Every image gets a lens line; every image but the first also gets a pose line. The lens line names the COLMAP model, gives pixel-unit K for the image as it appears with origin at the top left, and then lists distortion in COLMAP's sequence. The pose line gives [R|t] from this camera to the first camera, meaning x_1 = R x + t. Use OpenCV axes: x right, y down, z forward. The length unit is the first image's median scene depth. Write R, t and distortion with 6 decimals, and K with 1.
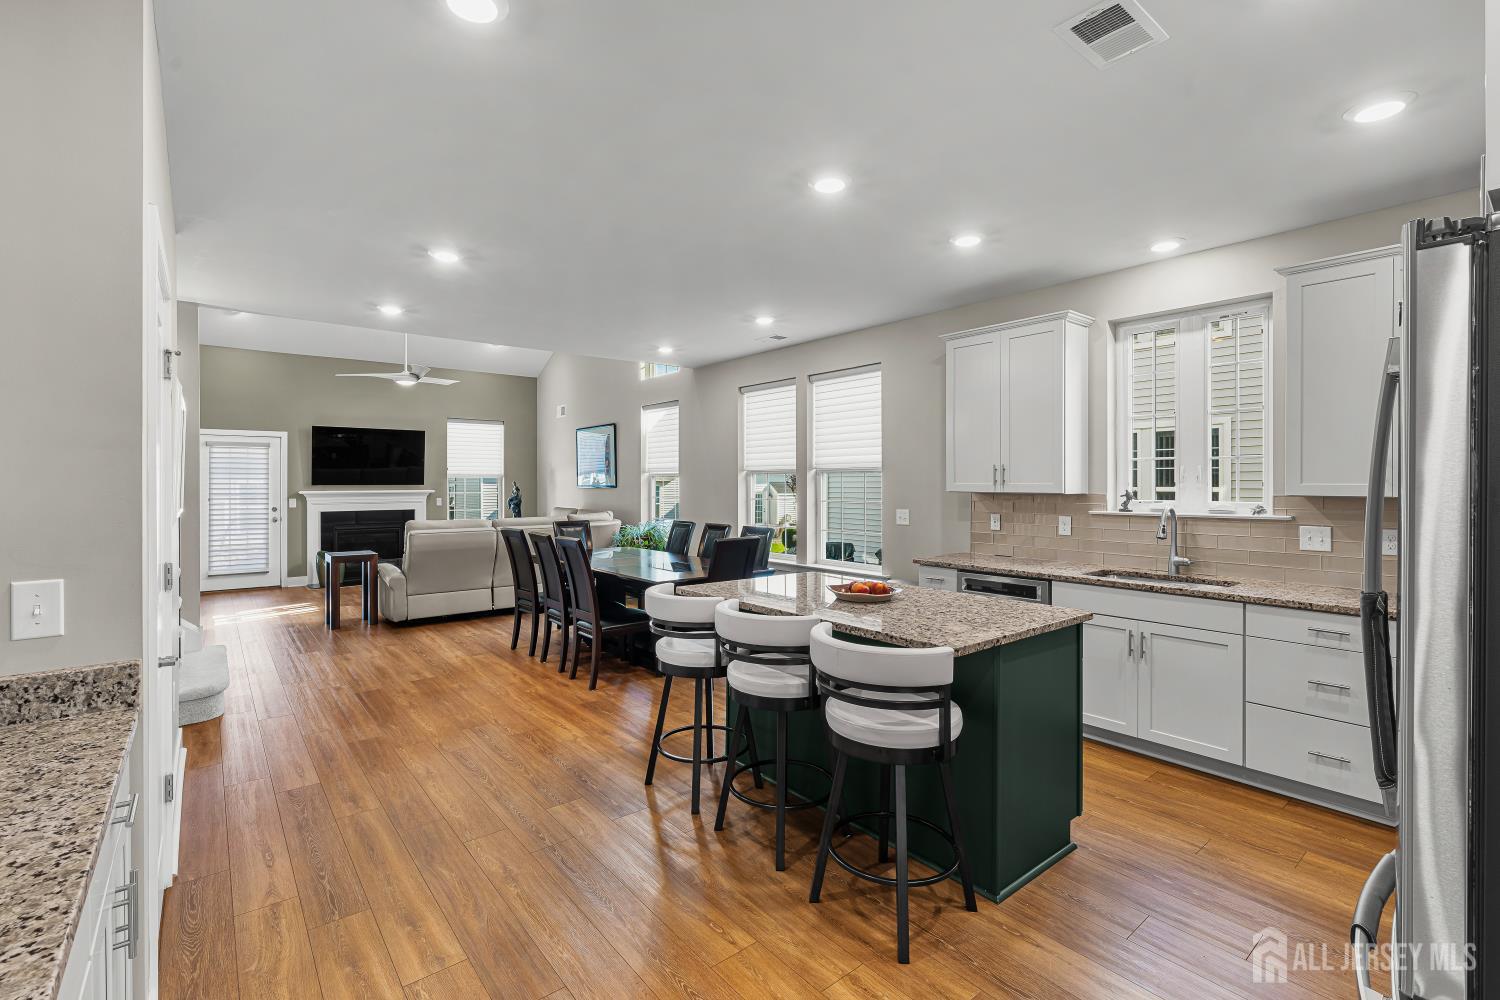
lens RADIAL K [[669.7, 0, 742.7], [0, 669.7, 483.0], [0, 0, 1]] dist [0.002208, 0.000523]
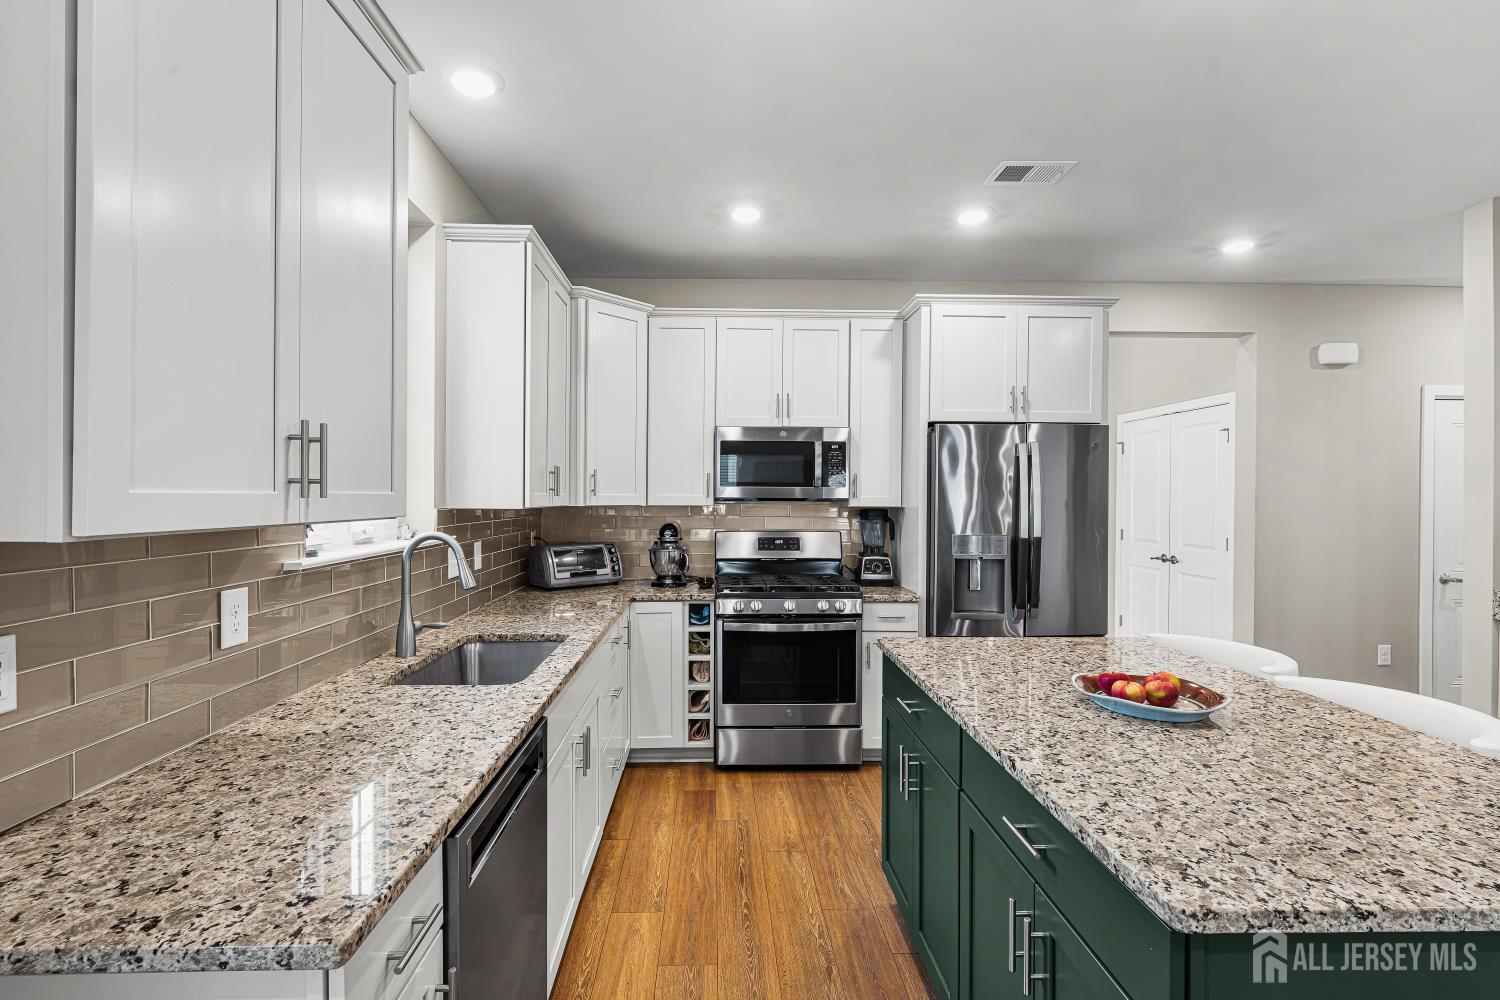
lens RADIAL K [[680.4, 0, 728.8], [0, 680.4, 499.2], [0, 0, 1]] dist [0.000830, -0.000082]
pose [[-0.793162, -0.007650, 0.608963, 0.053656], [-0.004231, 0.999966, 0.007050, 0.000892], [-0.608996, 0.003015, -0.793168, 0.766864]]
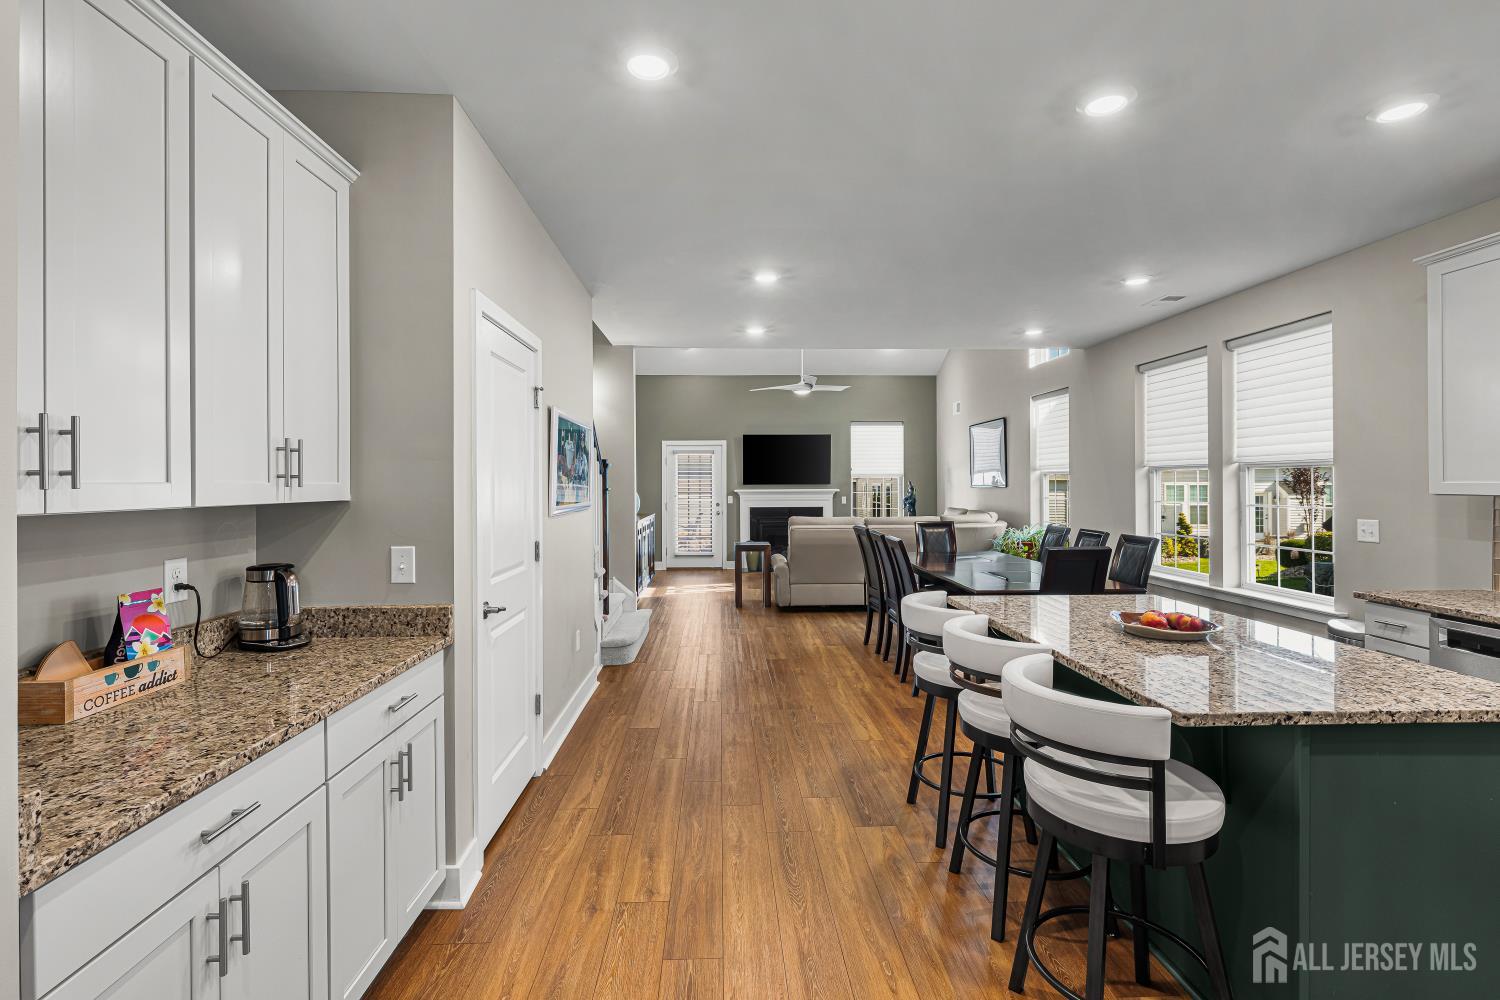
lens RADIAL K [[685.7, 0, 749.9], [0, 685.7, 481.4], [0, 0, 1]] dist [0.000986, 0.000366]
pose [[0.805399, -0.003205, -0.592724, 0.123118], [0.002421, 0.999995, -0.002118, 0.000130], [0.592728, 0.000271, 0.805403, 0.045431]]
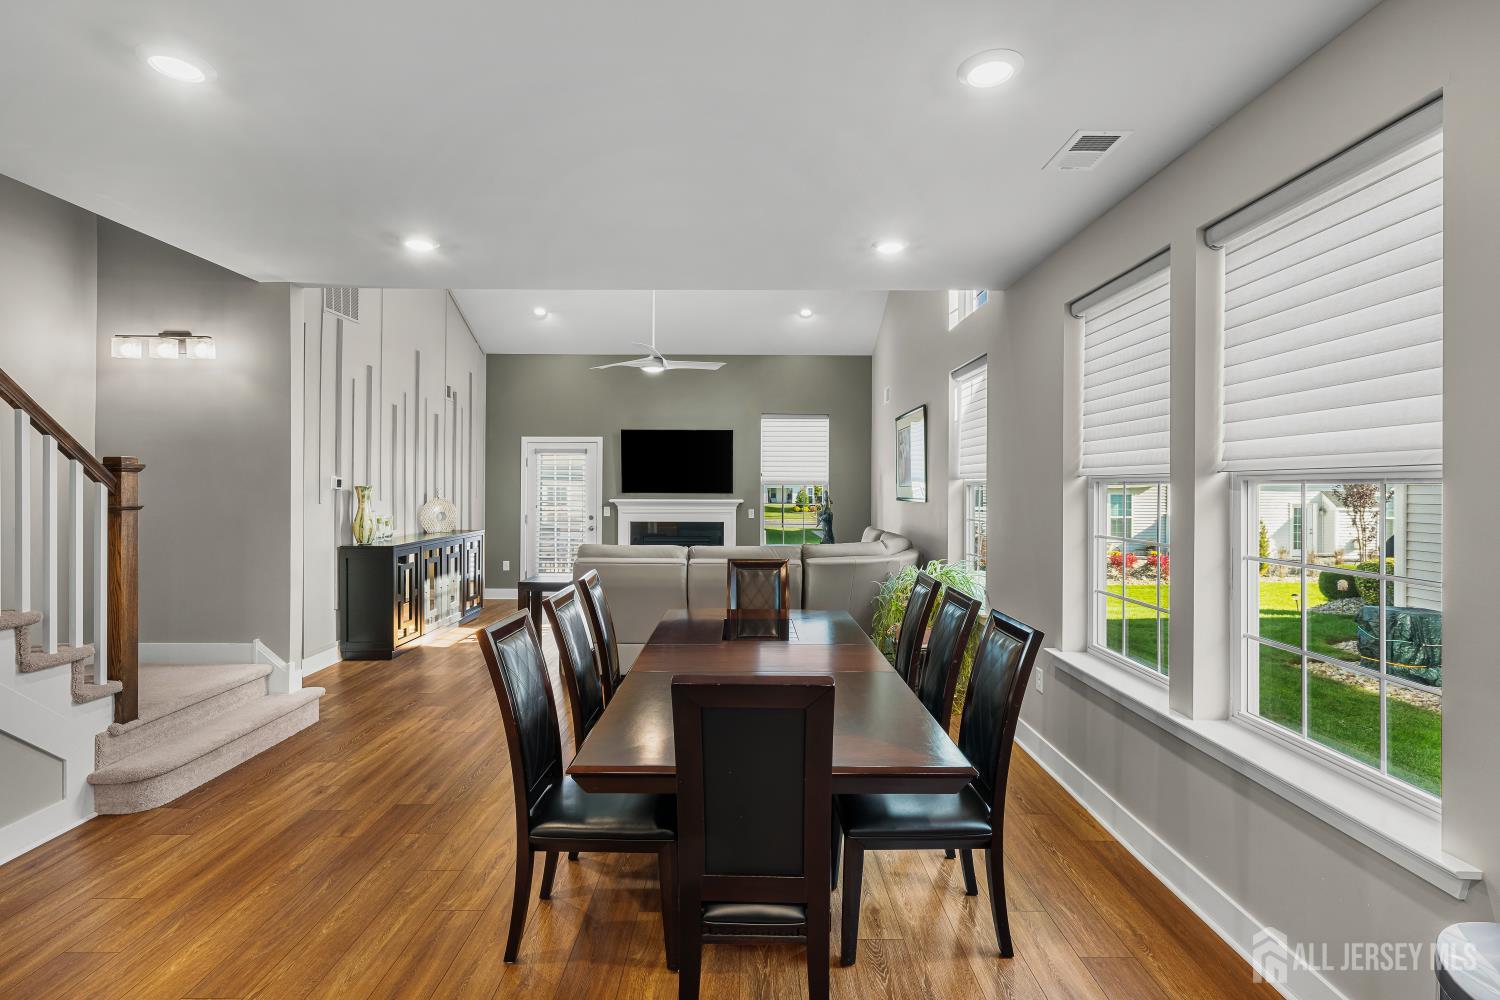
lens RADIAL K [[689.8, 0, 747.2], [0, 689.8, 486.2], [0, 0, 1]] dist [0.000075, 0.000223]
pose [[0.779486, 0.005421, -0.626397, 0.141152], [-0.005871, 0.999982, 0.001348, -0.012008], [0.626393, 0.002627, 0.779503, 0.521496]]
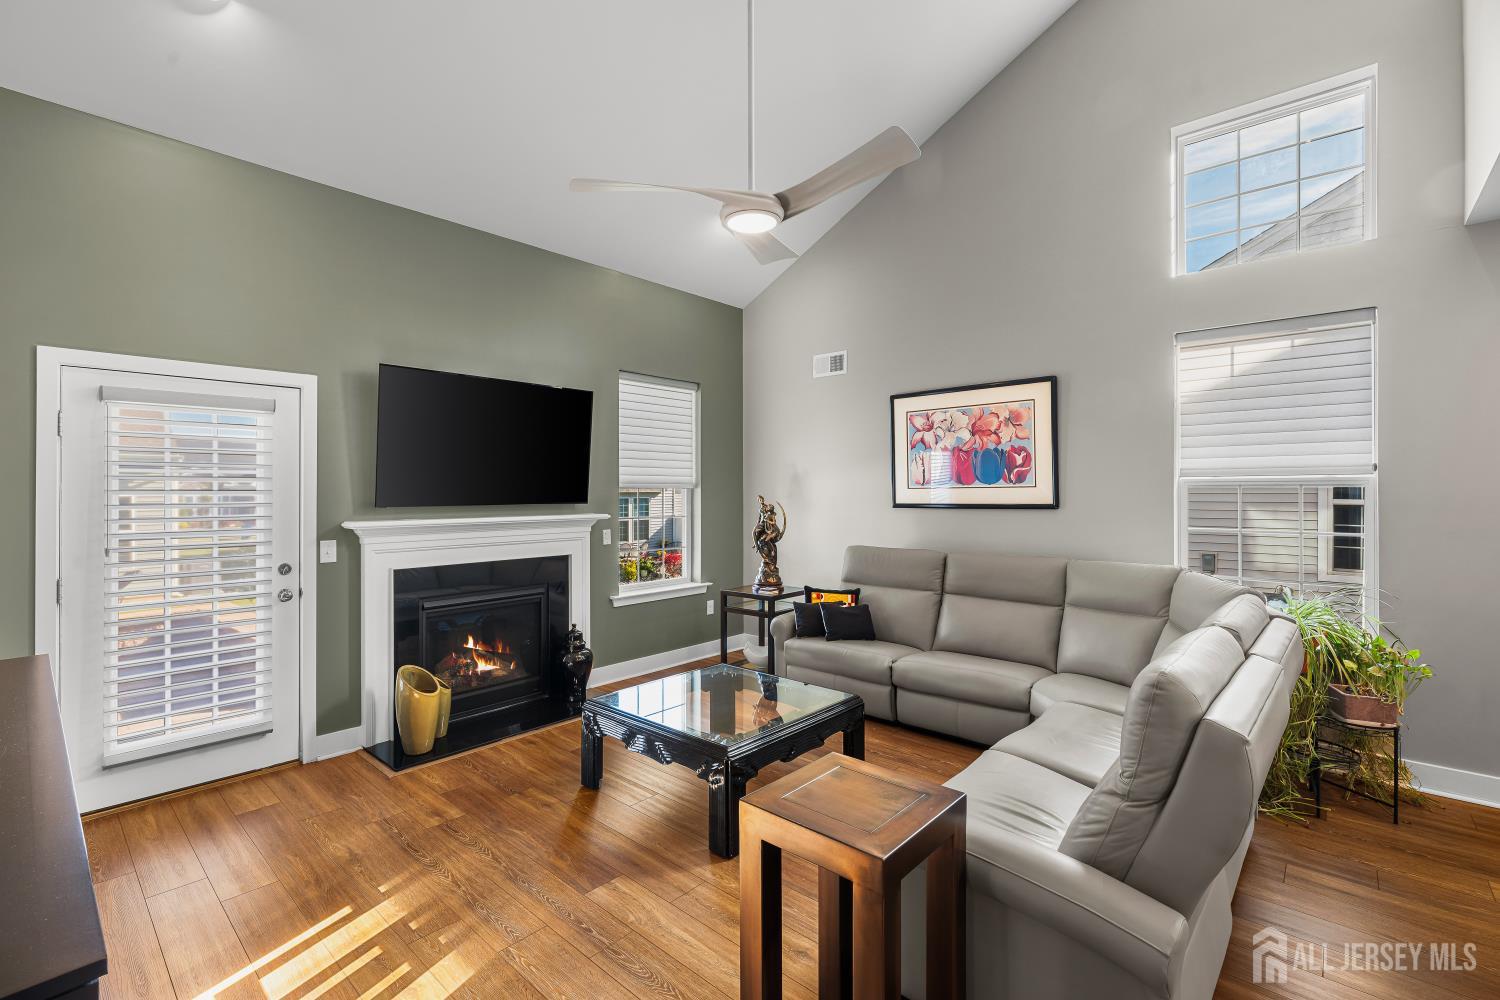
lens RADIAL K [[657.9, 0, 747.0], [0, 657.9, 489.7], [0, 0, 1]] dist [-0.002300, -0.000170]
pose [[0.987417, -0.000946, 0.158134, -0.697150], [0.001561, 0.999992, -0.003764, -0.008080], [-0.158129, 0.003964, 0.987410, 0.814505]]
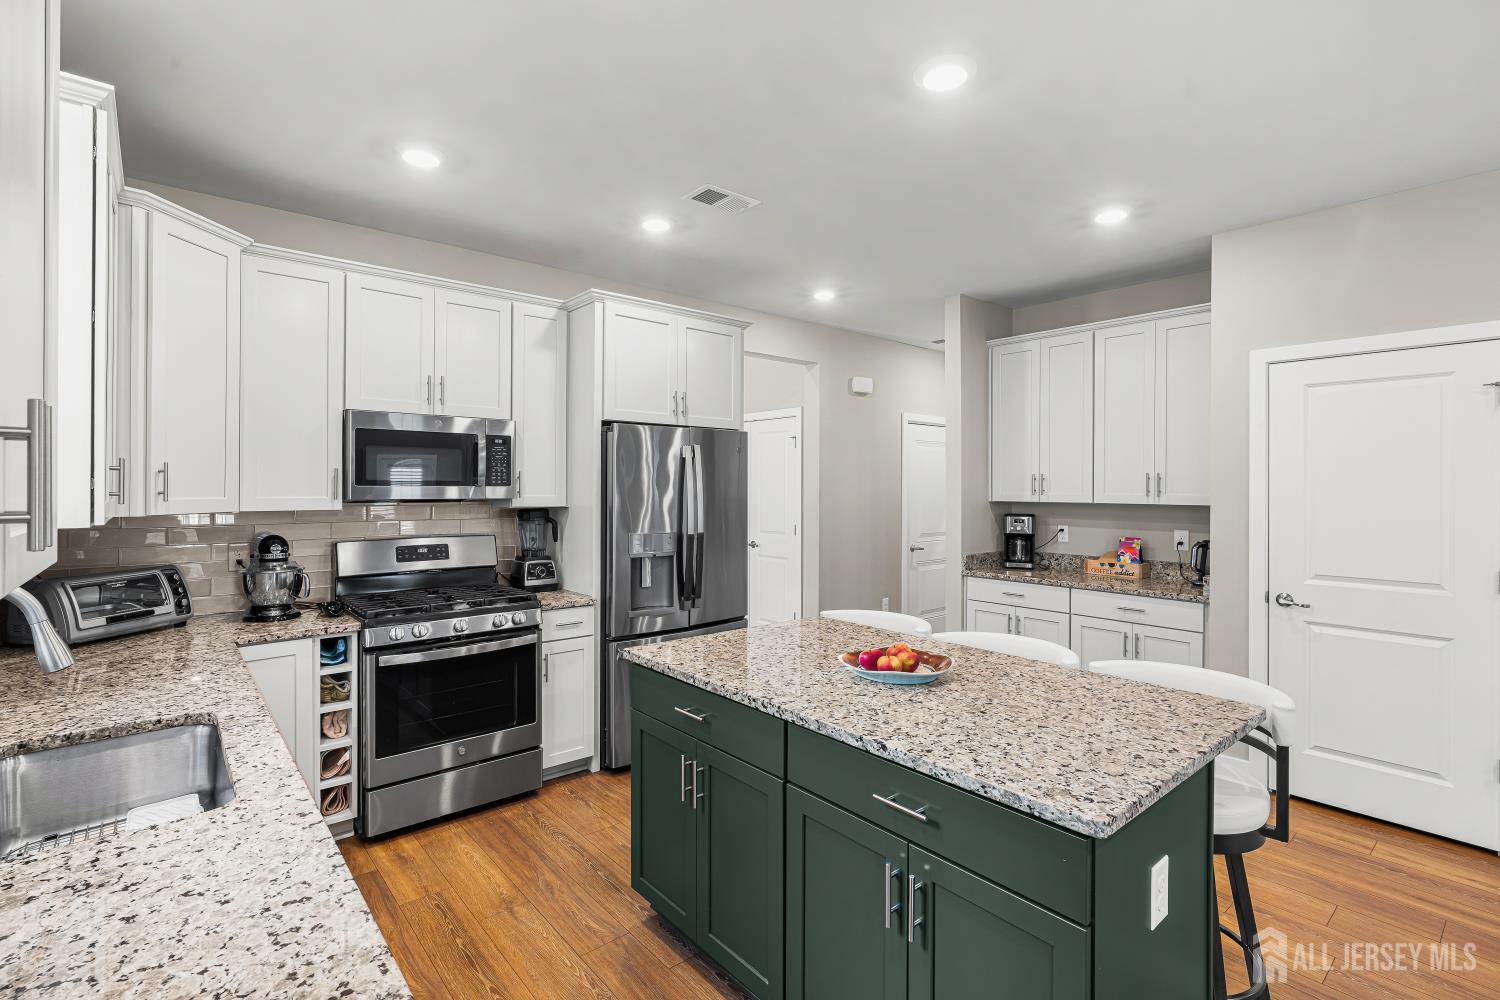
lens RADIAL K [[698.3, 0, 746.2], [0, 698.3, 486.7], [0, 0, 1]] dist [0.000524, 0.000004]
pose [[-0.999723, -0.003425, -0.023284, 0.160862], [-0.003472, 0.999992, 0.001968, -0.007212], [0.023277, 0.002049, -0.999727, 0.790050]]
